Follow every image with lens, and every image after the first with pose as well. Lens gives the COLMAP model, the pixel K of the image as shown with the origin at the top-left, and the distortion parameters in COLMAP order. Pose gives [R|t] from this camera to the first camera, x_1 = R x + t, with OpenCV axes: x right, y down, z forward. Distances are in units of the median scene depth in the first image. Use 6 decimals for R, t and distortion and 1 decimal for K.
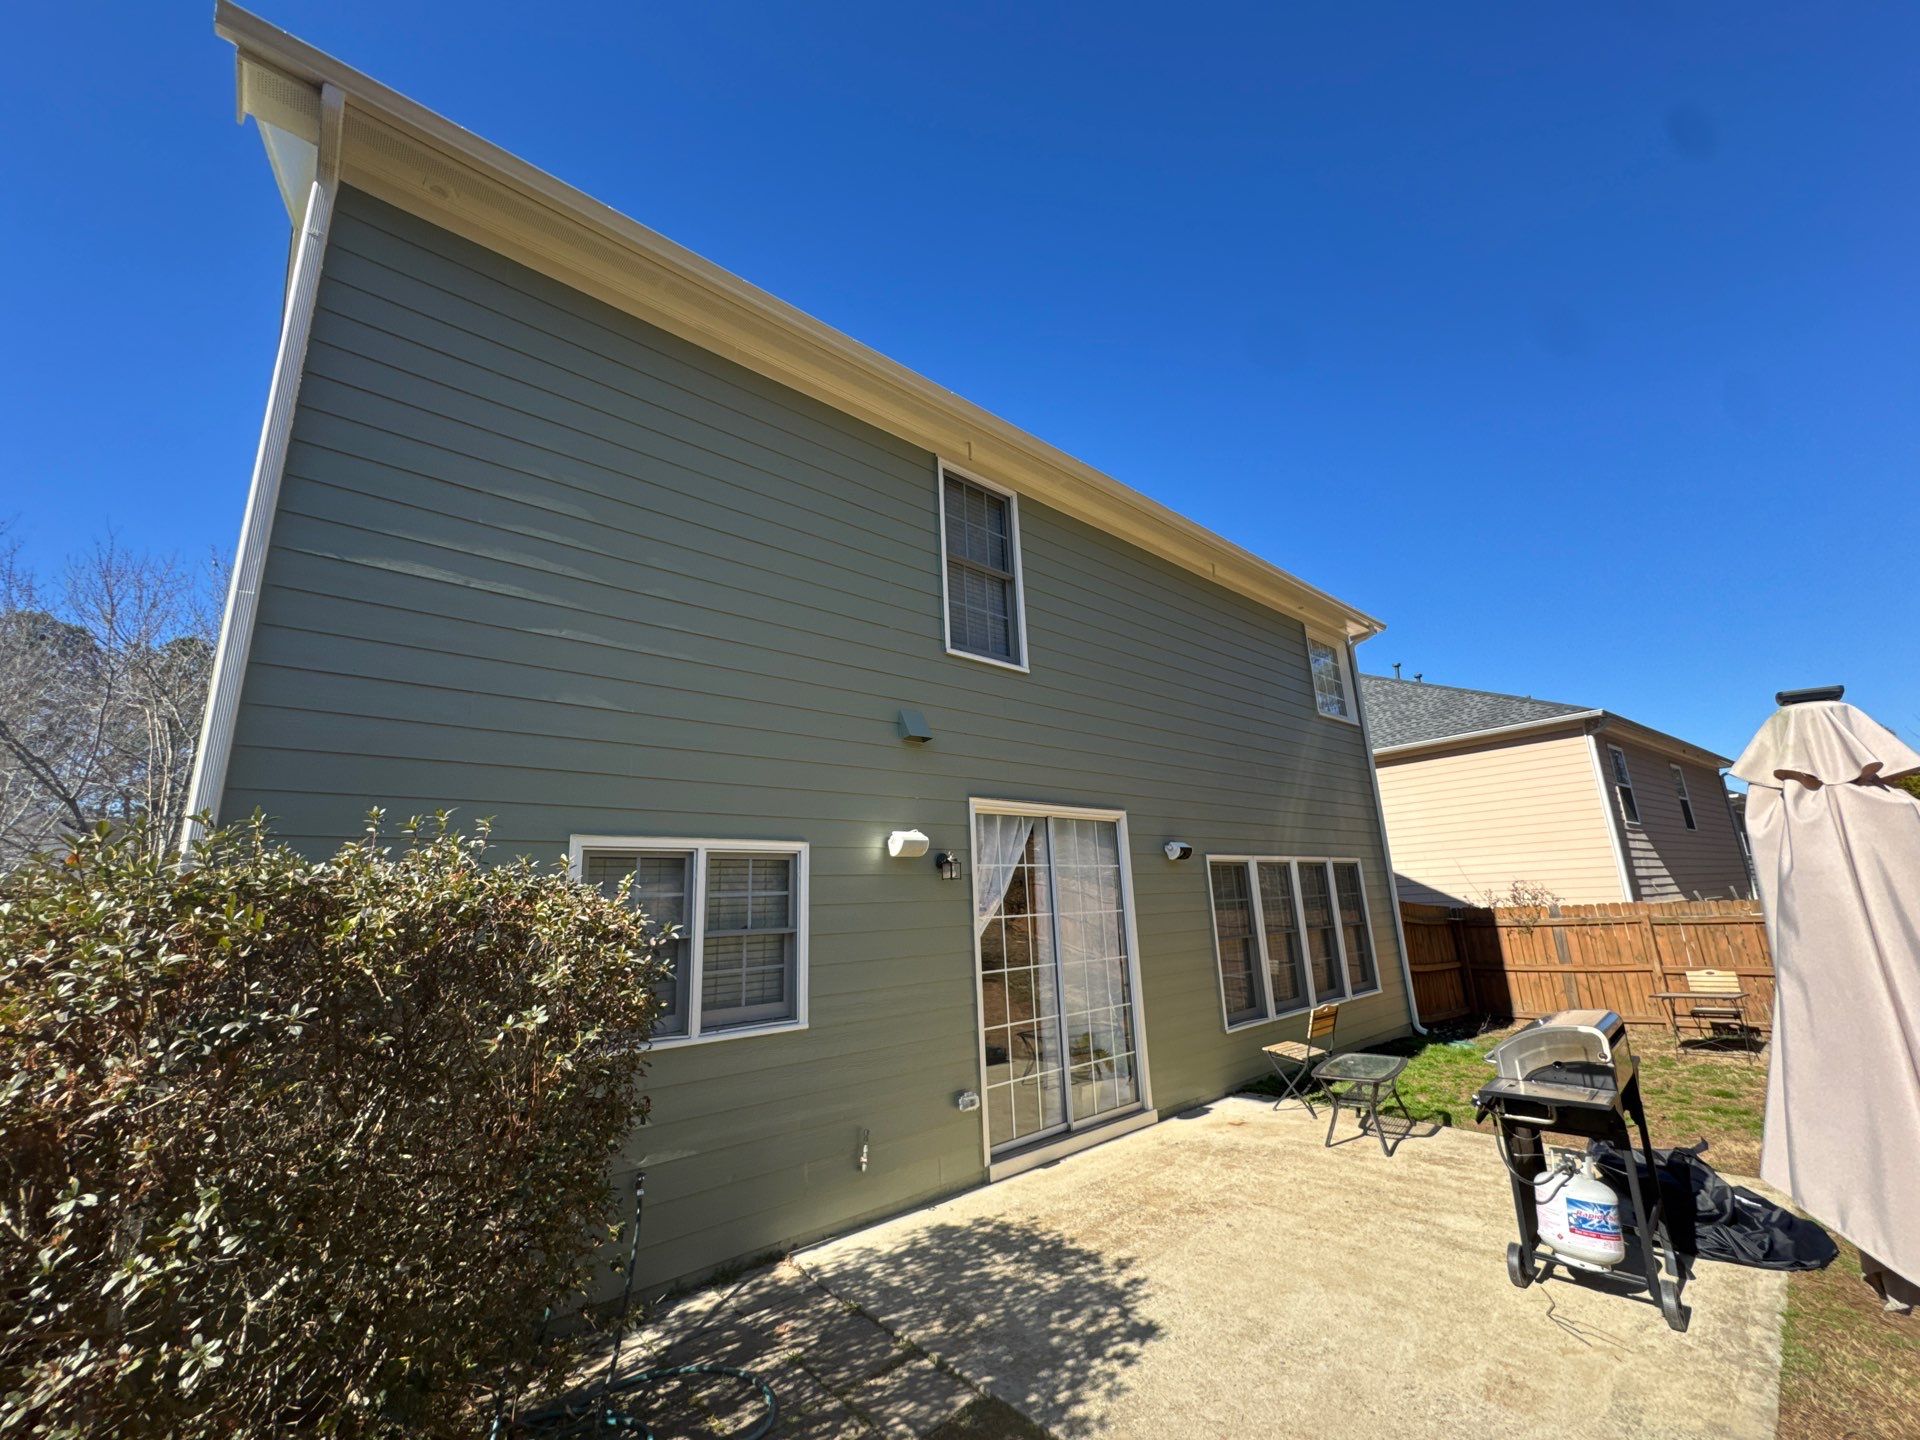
lens RADIAL K [[764.1, 0, 960.0], [0, 764.1, 720.0], [0, 0, 1]] dist [0.001686, 0.000180]
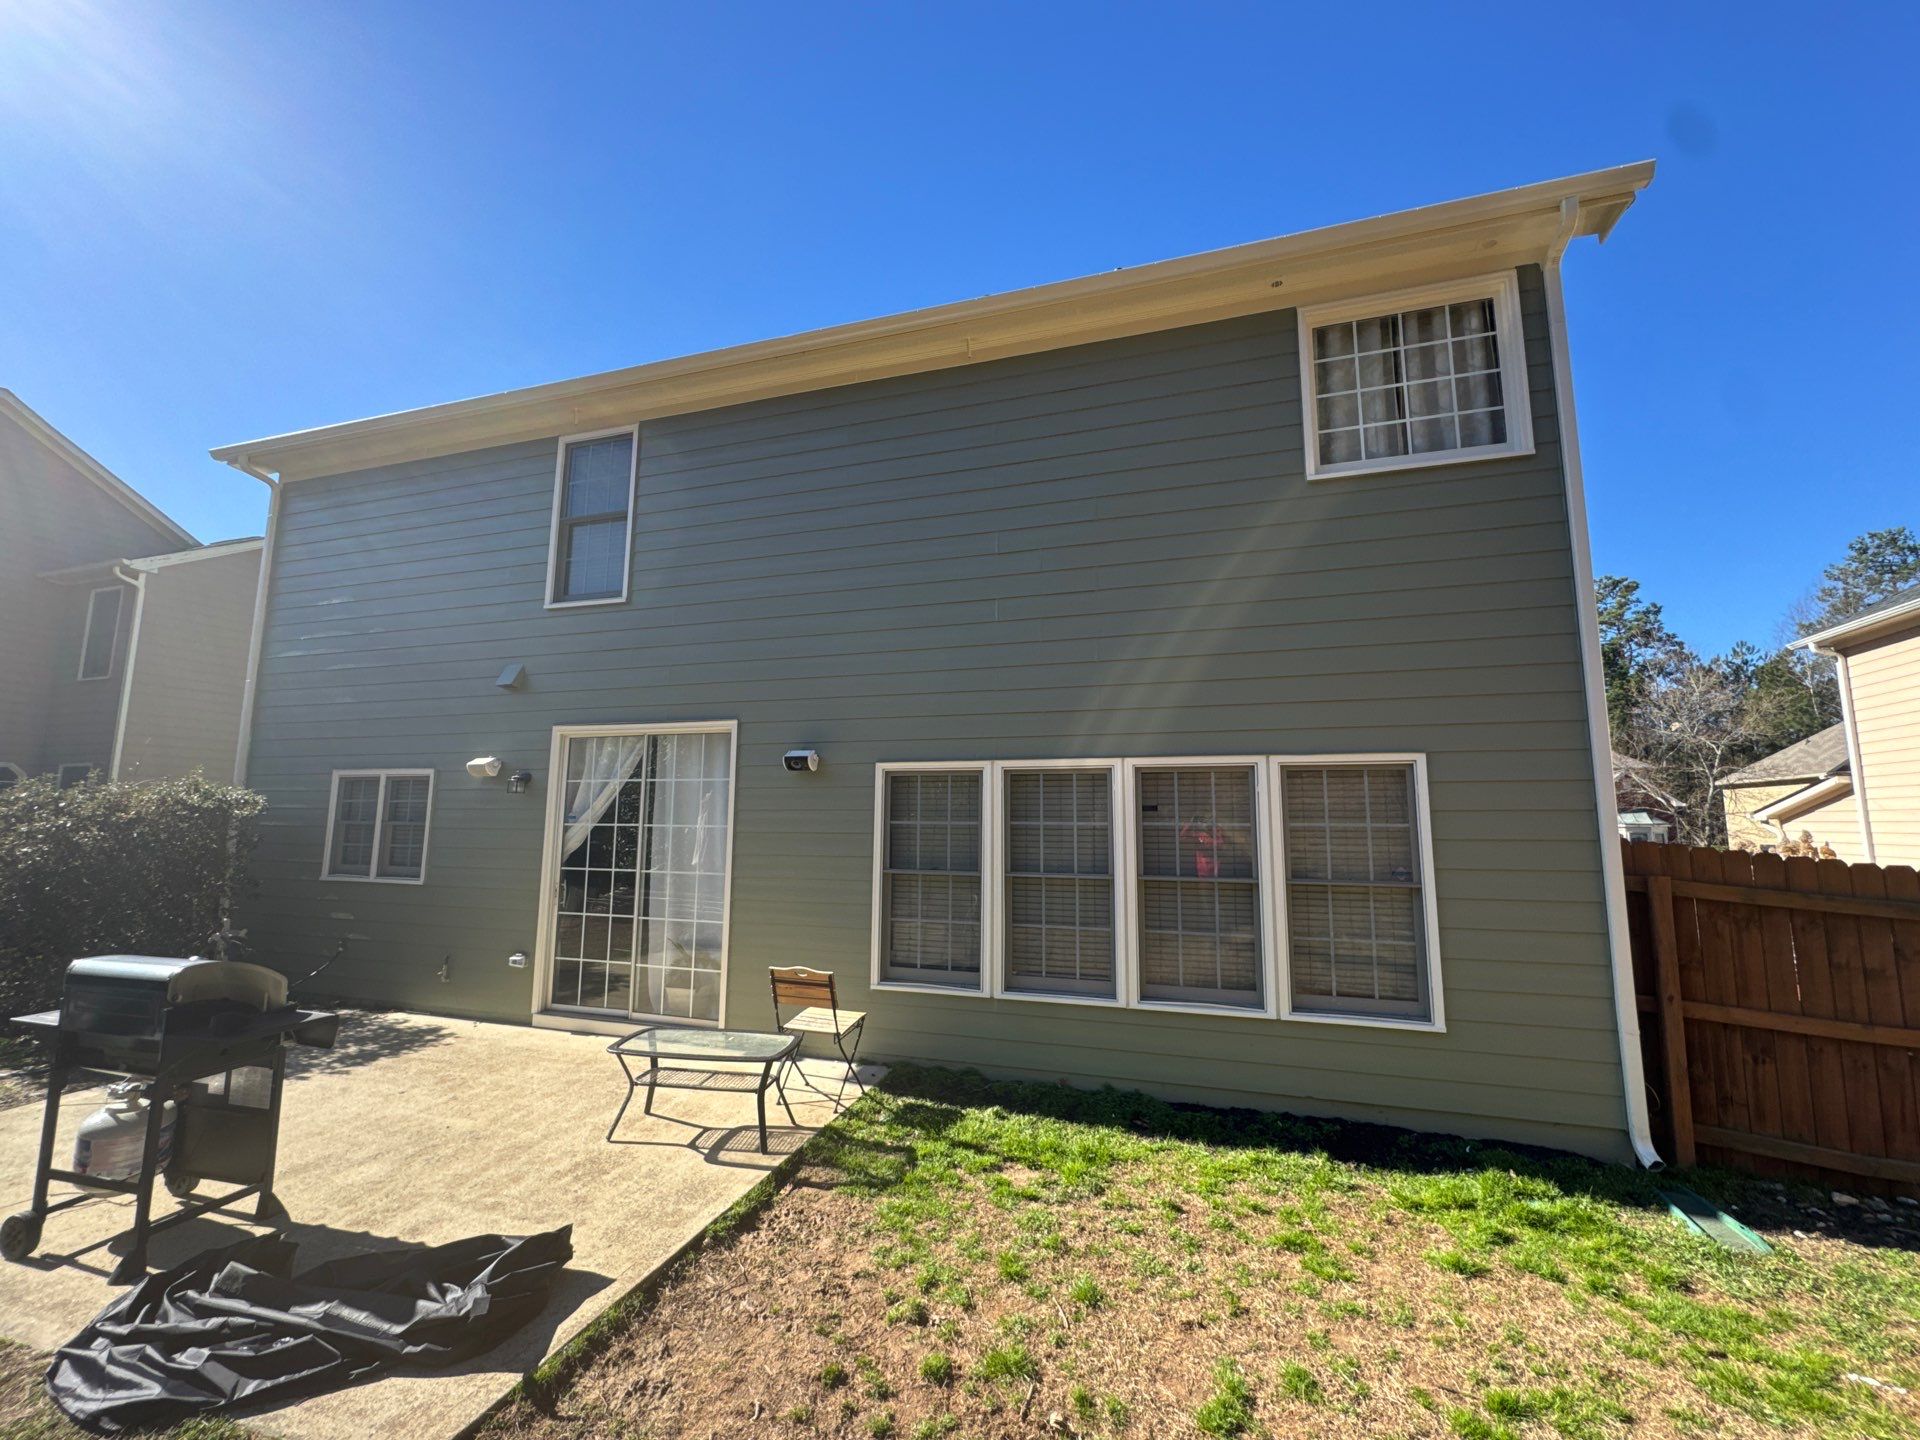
lens RADIAL K [[764.1, 0, 960.0], [0, 764.1, 720.0], [0, 0, 1]] dist [0.001686, 0.000180]
pose [[0.523018, -0.064515, -0.849876, 1.431828], [0.175779, 0.983860, 0.033490, 0.171437], [0.833999, -0.166907, 0.525917, 0.940552]]
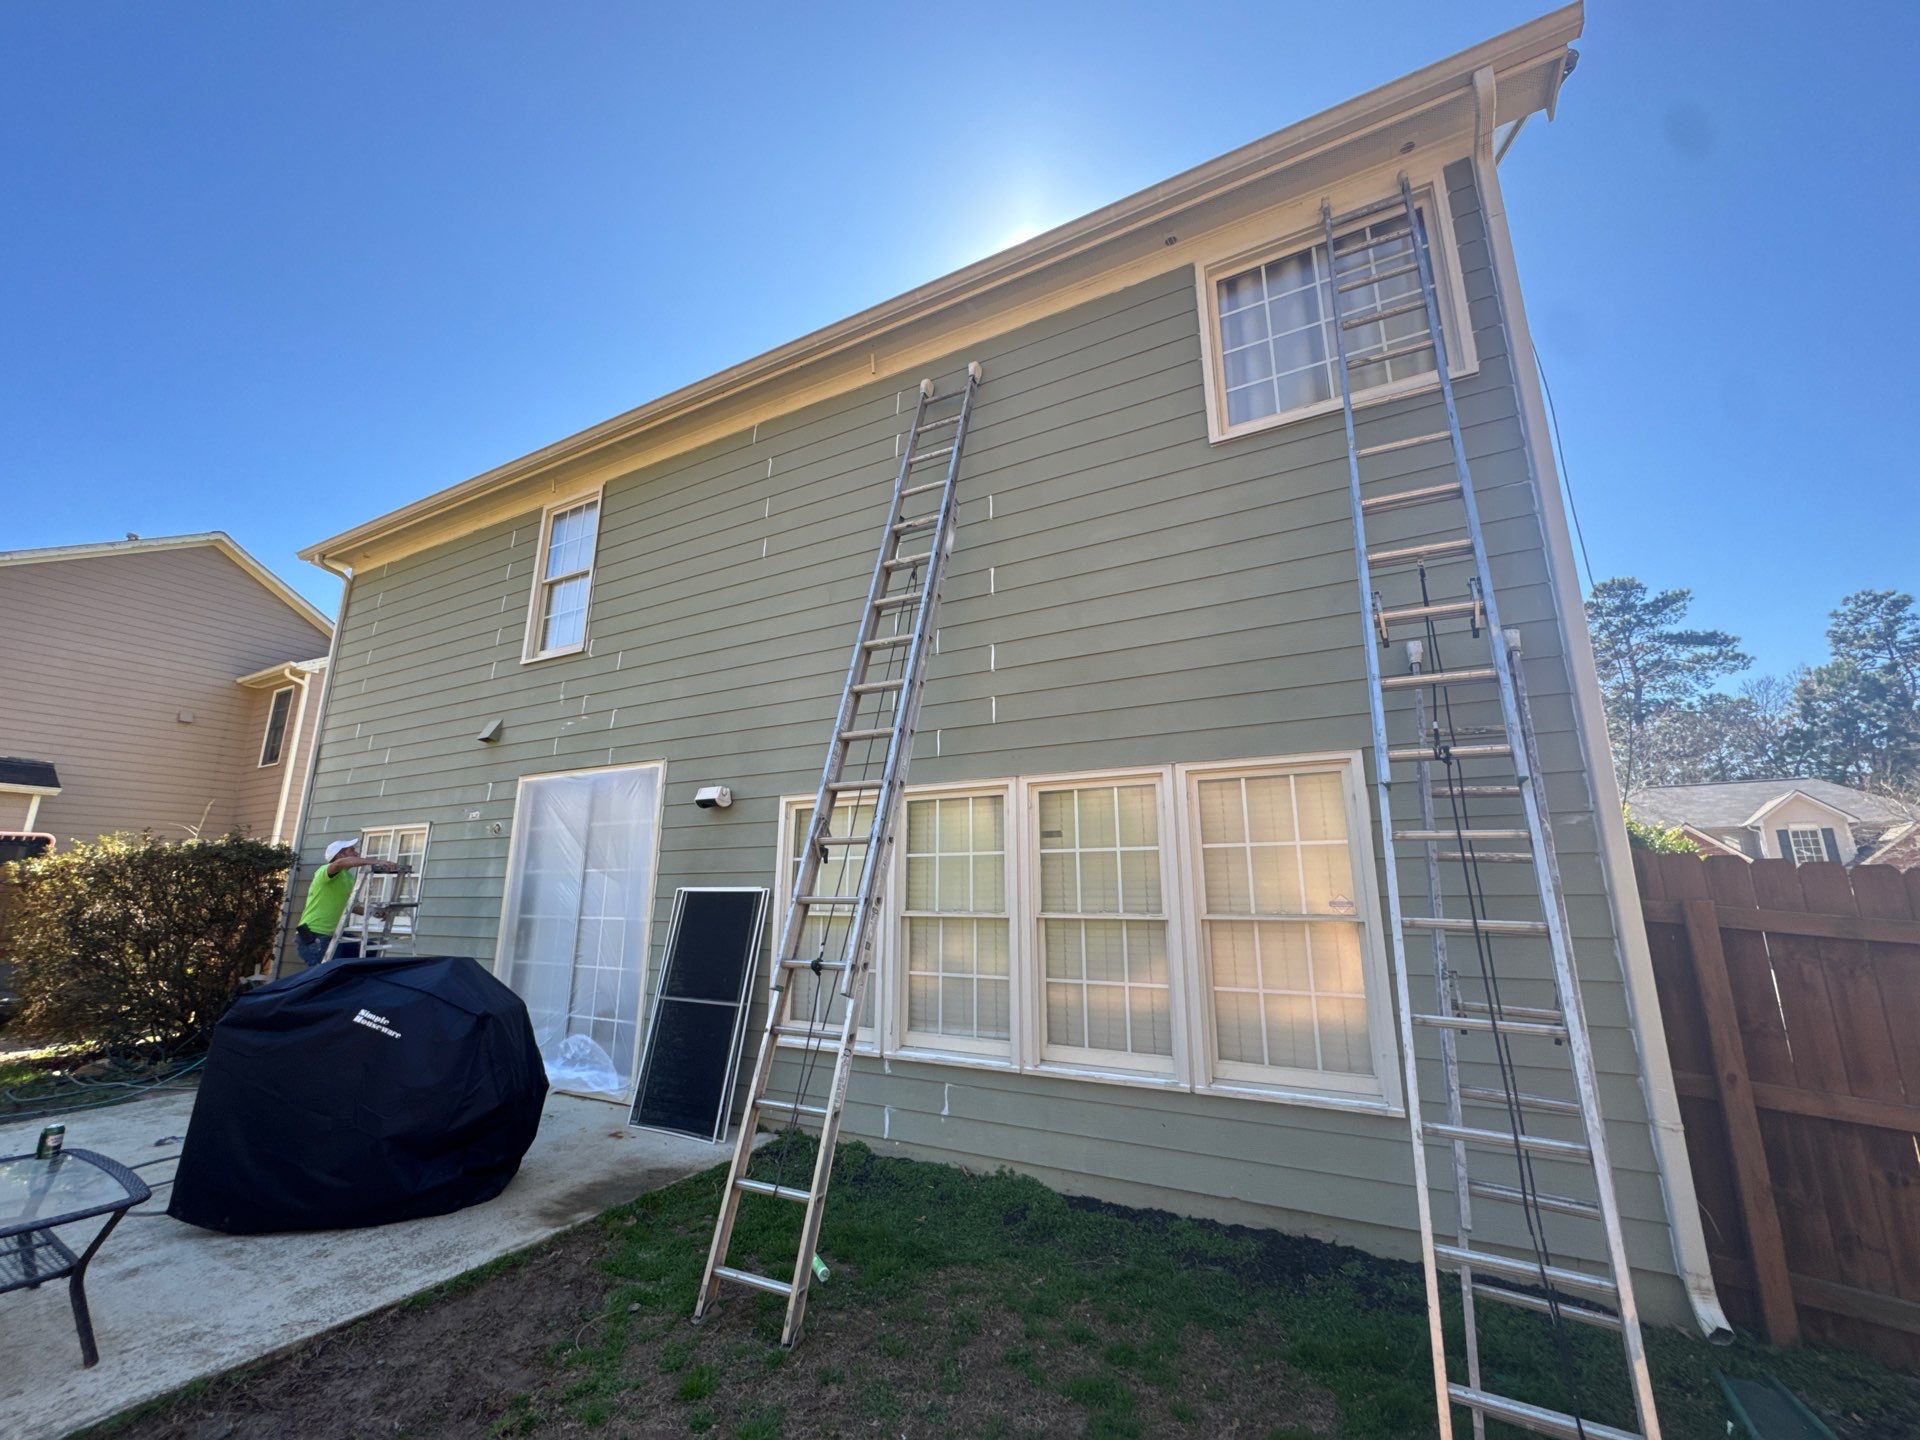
lens RADIAL K [[772.0, 0, 960.0], [0, 772.0, 720.0], [0, 0, 1]] dist [0.001072, 0.000247]
pose [[0.349818, -0.172257, -0.920845, 1.484733], [0.207125, 0.972845, -0.103300, 0.305664], [0.913634, -0.154594, 0.375998, 1.252720]]
